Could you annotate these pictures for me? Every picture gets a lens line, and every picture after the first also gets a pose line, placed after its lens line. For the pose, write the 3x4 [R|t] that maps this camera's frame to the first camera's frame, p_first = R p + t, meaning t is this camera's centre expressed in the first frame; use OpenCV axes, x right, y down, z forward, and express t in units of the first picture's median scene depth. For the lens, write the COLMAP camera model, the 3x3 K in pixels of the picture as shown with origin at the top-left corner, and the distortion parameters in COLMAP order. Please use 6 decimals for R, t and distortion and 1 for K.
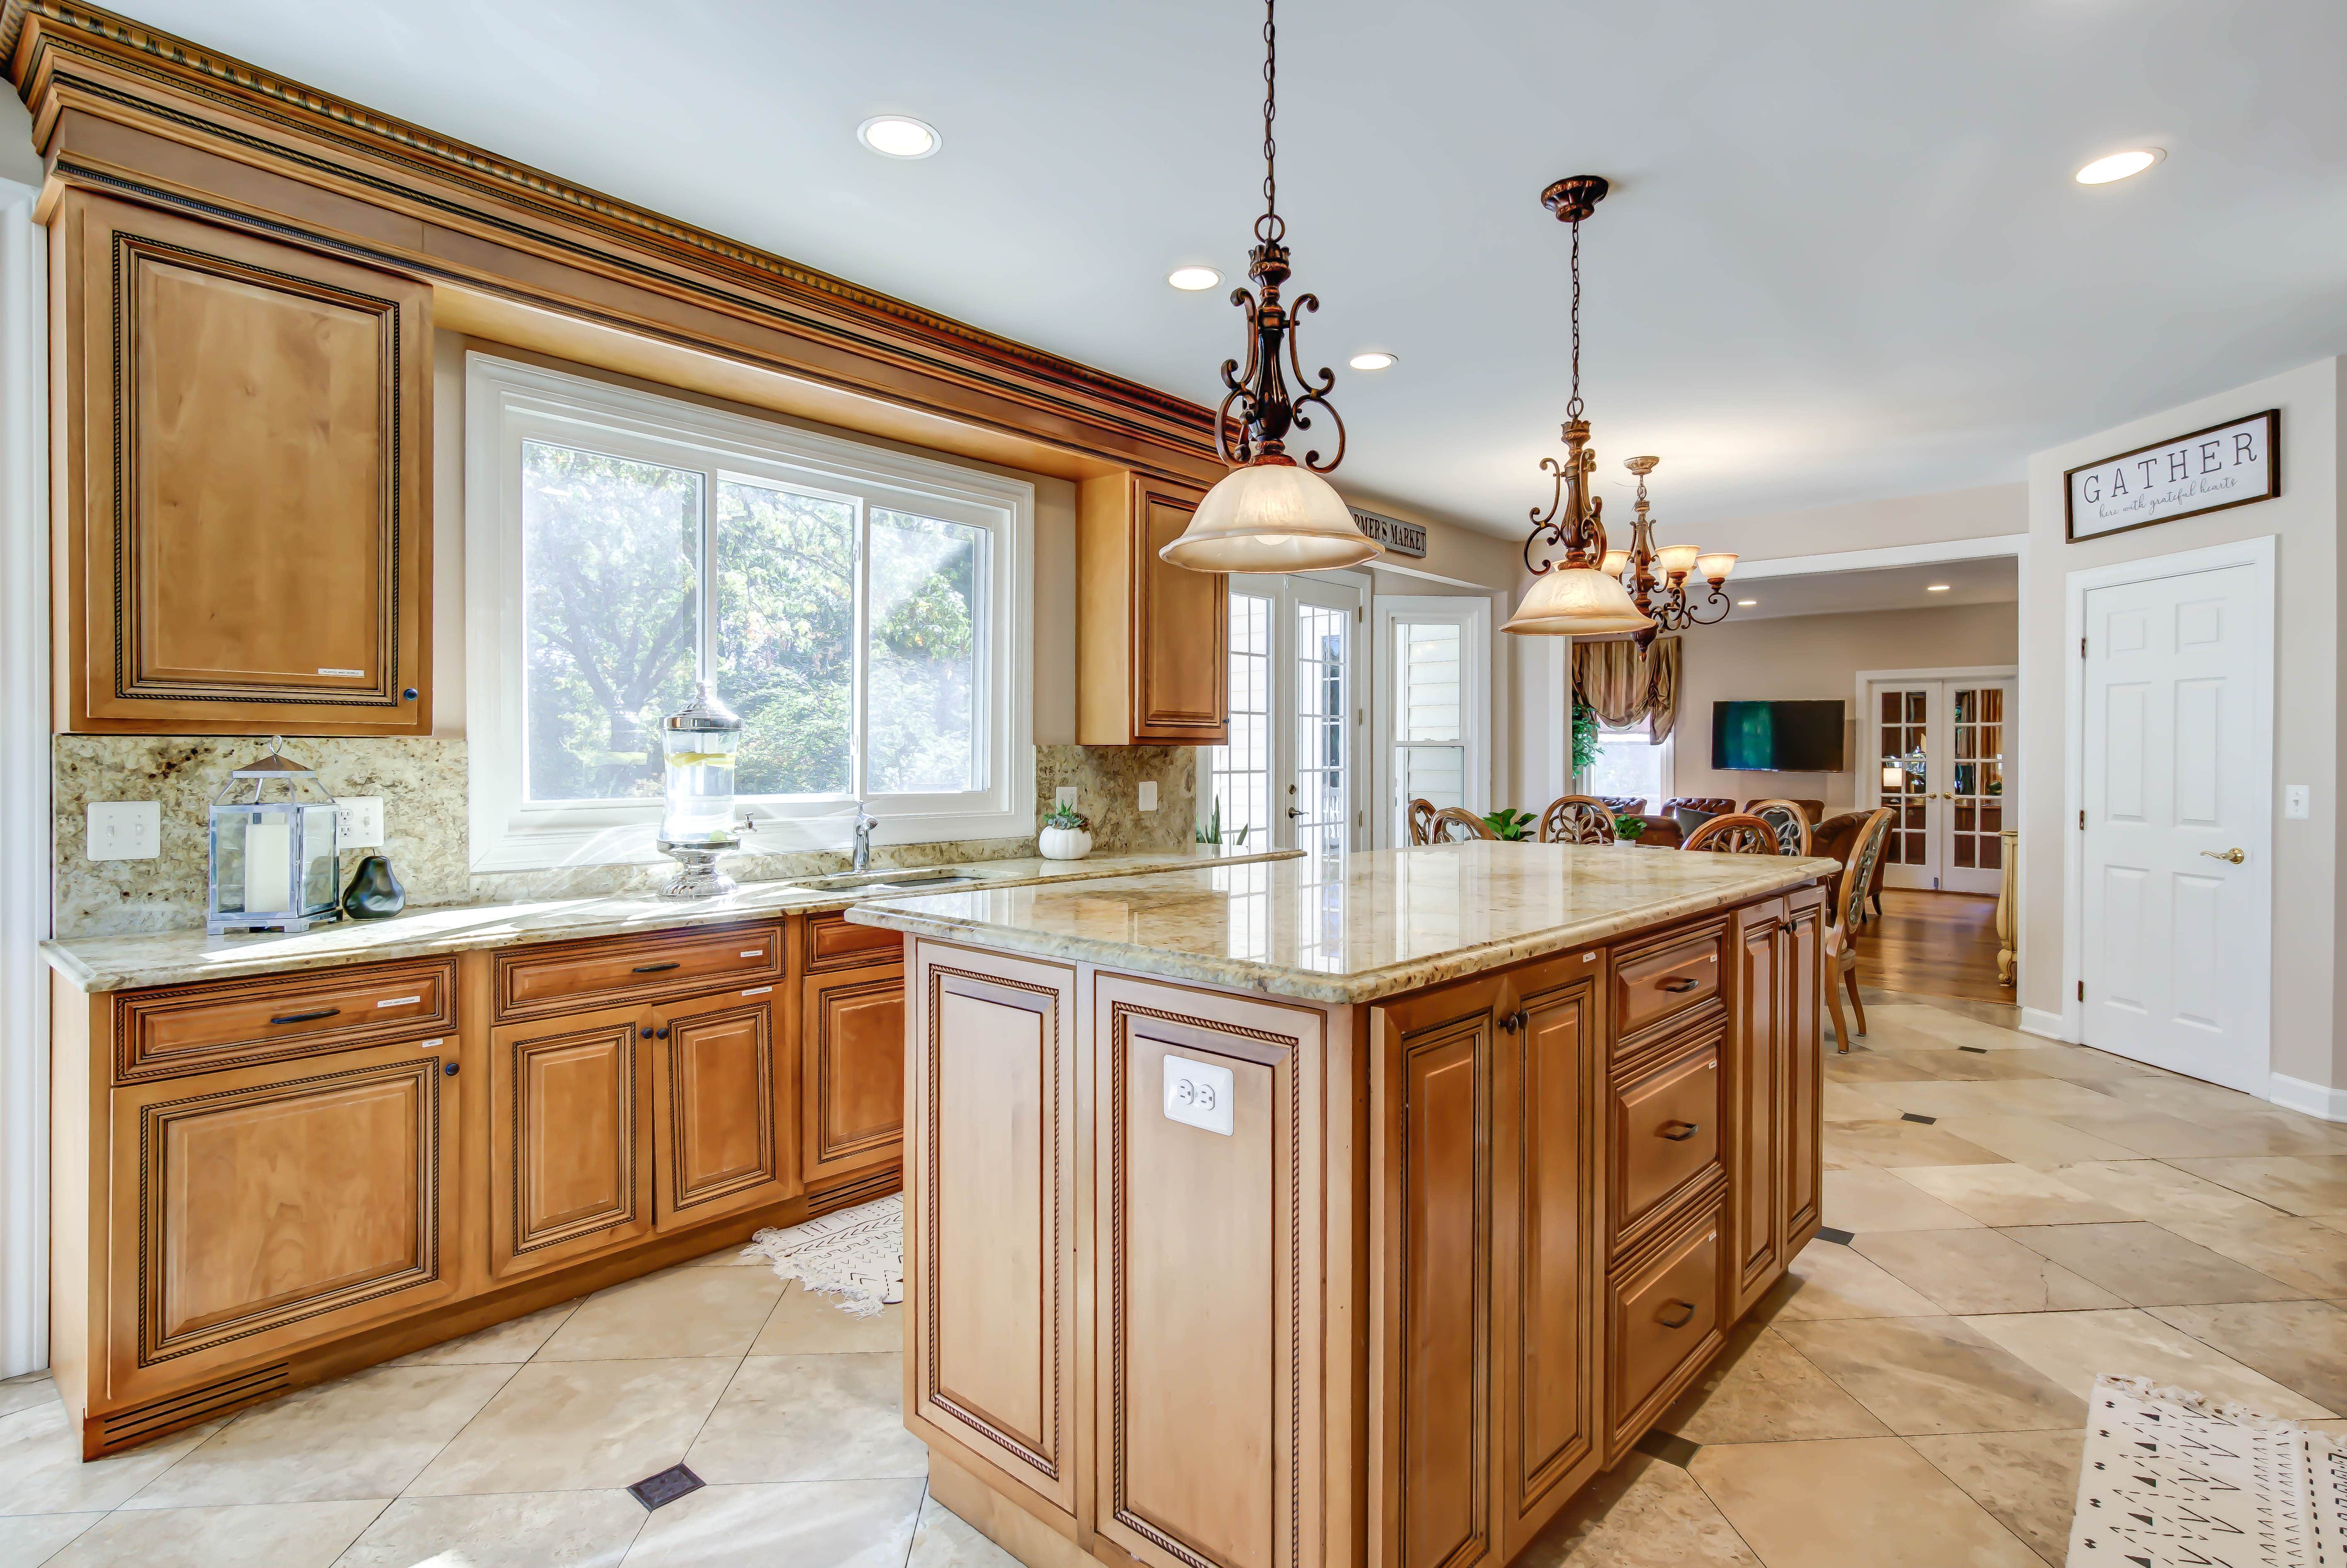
lens RADIAL K [[1129.4, 0, 1172.3], [0, 1129.4, 762.8], [0, 0, 1]] dist [0.001085, 0.000699]
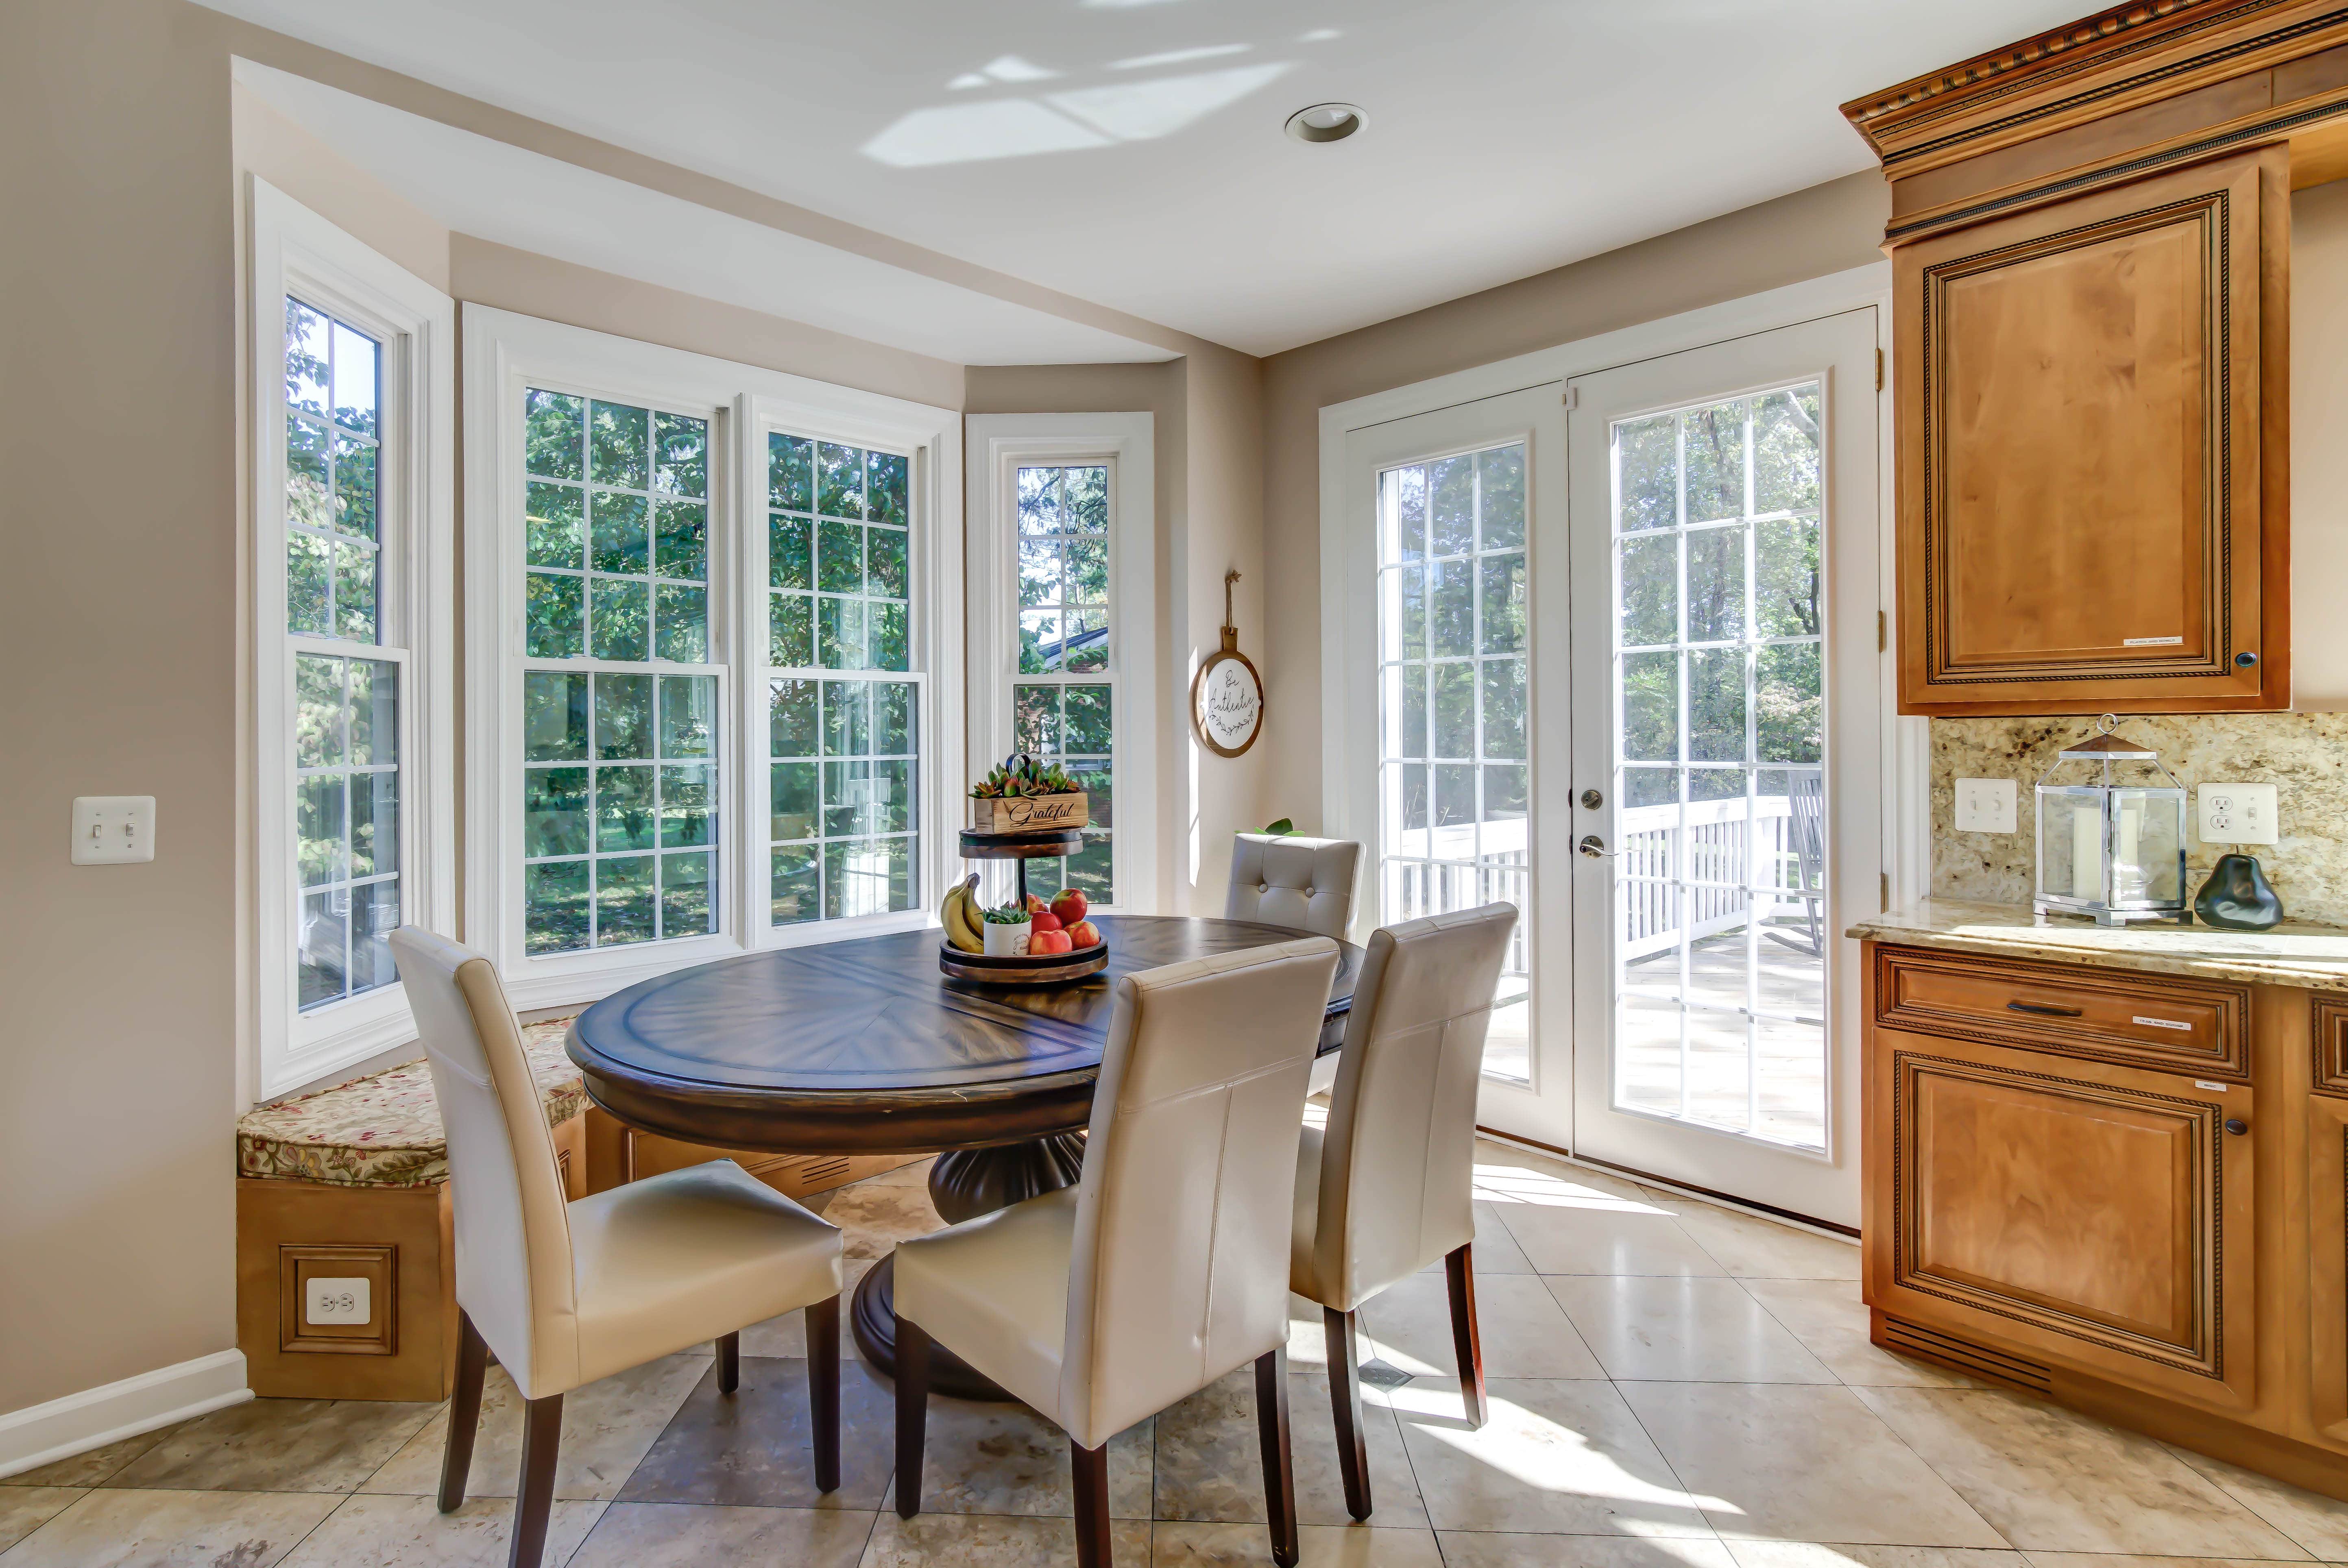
lens RADIAL K [[1155.9, 0, 1172.6], [0, 1155.9, 736.4], [0, 0, 1]] dist [0.003390, 0.001681]
pose [[-0.082001, -0.004366, -0.996623, 0.245170], [-0.001133, 0.999990, -0.004287, -0.000608], [0.996632, 0.000778, -0.082005, 0.322723]]
